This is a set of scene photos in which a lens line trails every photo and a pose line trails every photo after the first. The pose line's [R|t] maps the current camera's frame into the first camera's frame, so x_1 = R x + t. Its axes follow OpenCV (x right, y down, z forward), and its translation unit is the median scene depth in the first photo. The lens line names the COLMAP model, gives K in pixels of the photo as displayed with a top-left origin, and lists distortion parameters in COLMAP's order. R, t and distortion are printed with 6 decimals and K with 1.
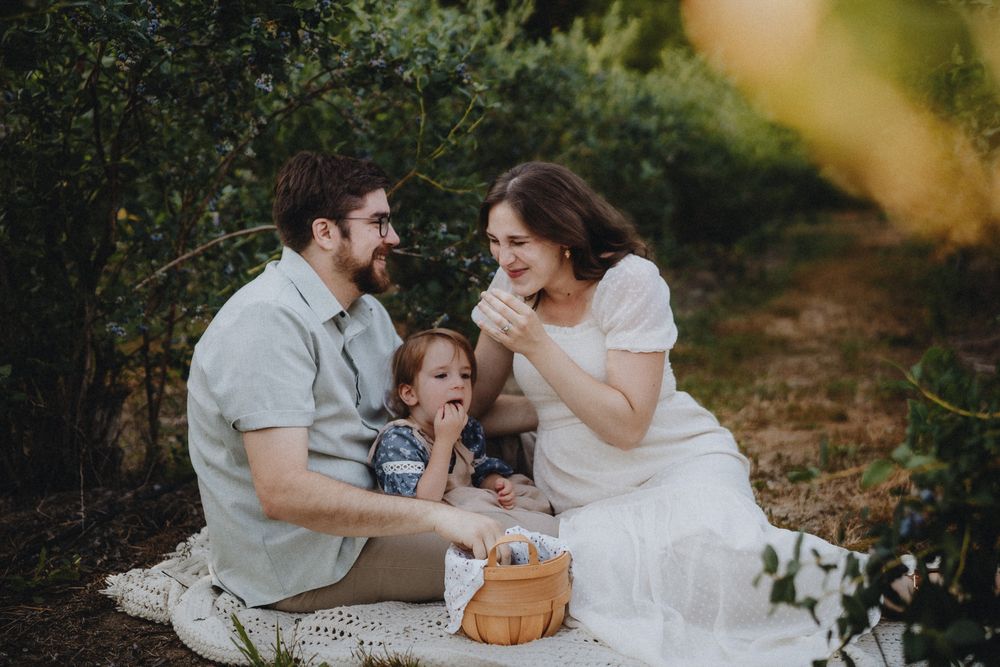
lens RADIAL K [[1373.7, 0, 499.5], [0, 1373.7, 317.3], [0, 0, 1]] dist [0.226515, -0.023674]
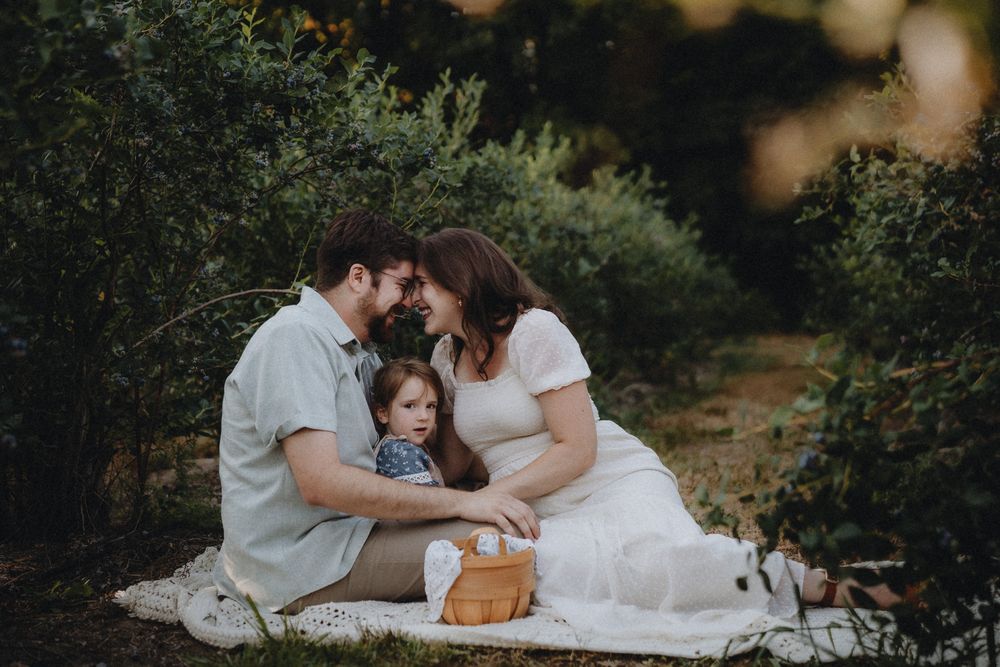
lens RADIAL K [[1373.7, 0, 499.5], [0, 1373.7, 317.3], [0, 0, 1]] dist [0.226515, -0.023674]
pose [[0.998803, -0.000860, 0.048904, -0.024720], [0.005204, 0.996039, -0.088764, 0.057274], [-0.048634, 0.088913, 0.994851, -0.124171]]
